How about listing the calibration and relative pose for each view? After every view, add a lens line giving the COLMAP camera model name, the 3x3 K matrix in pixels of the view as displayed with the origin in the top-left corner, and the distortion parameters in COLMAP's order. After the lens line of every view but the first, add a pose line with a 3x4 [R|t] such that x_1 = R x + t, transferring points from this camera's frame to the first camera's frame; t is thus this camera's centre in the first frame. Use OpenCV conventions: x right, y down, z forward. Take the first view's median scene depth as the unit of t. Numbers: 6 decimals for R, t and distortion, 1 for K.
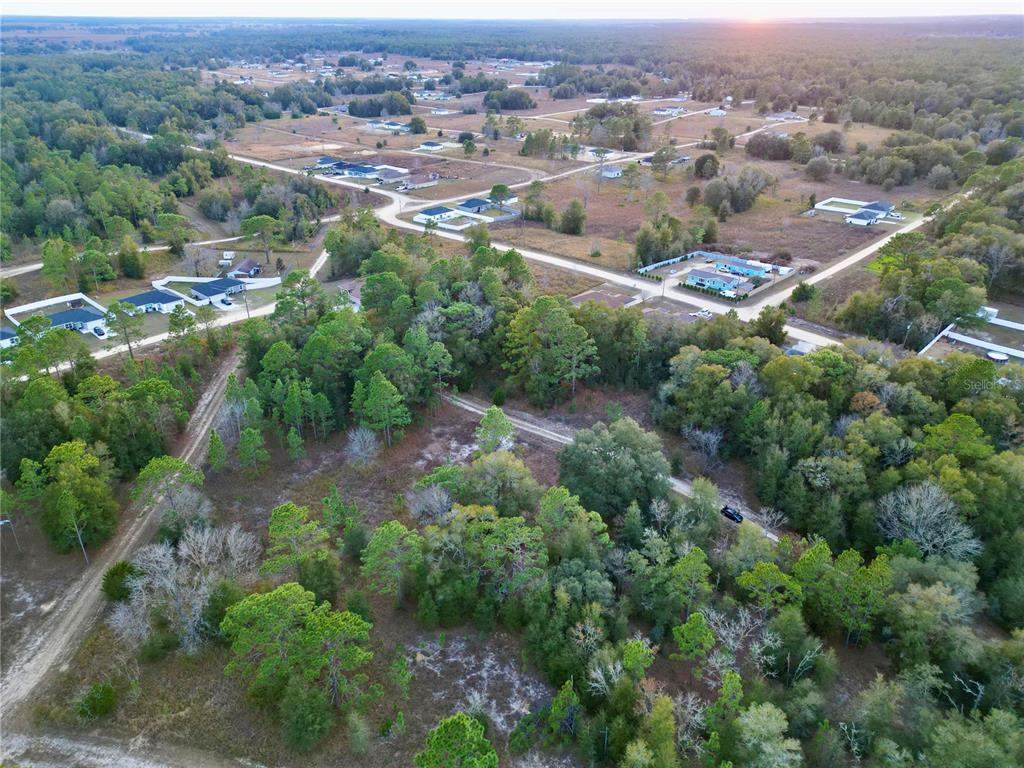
lens RADIAL K [[712.9, 0, 512.0], [0, 712.9, 384.0], [0, 0, 1]] dist [0.055980, -0.046076]
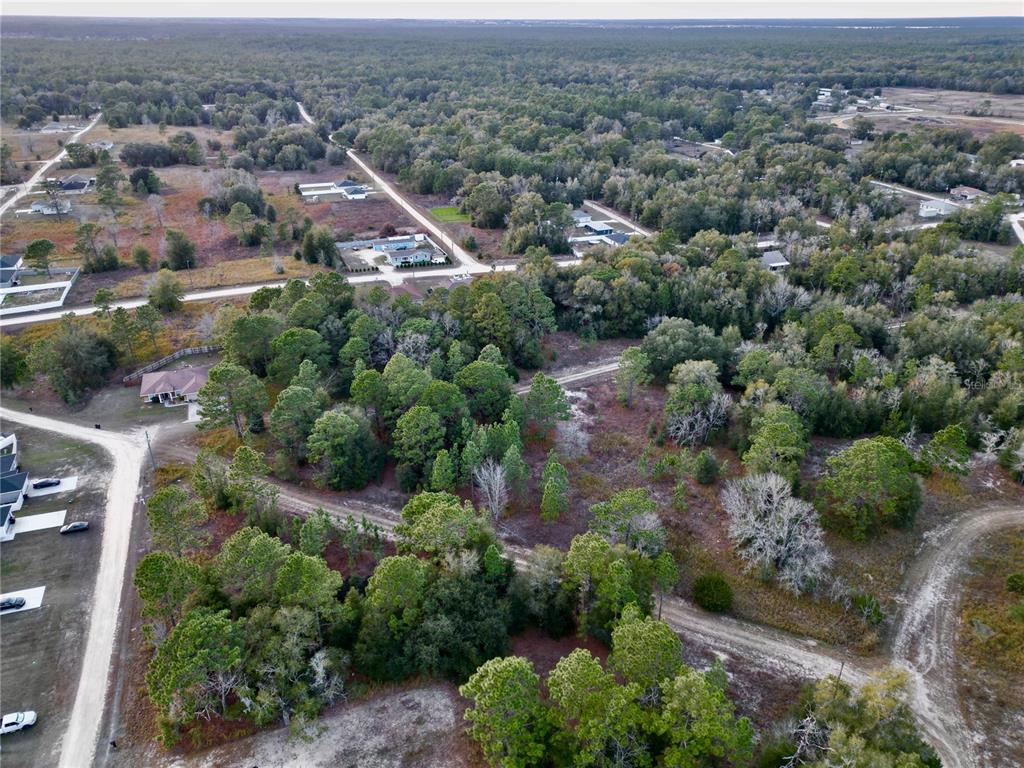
lens RADIAL K [[712.9, 0, 512.0], [0, 712.9, 384.0], [0, 0, 1]] dist [0.055980, -0.046076]
pose [[0.429128, -0.406463, 0.806621, -0.638340], [0.402985, 0.885376, 0.231758, -0.159166], [-0.808364, 0.225603, 0.543738, 0.288076]]
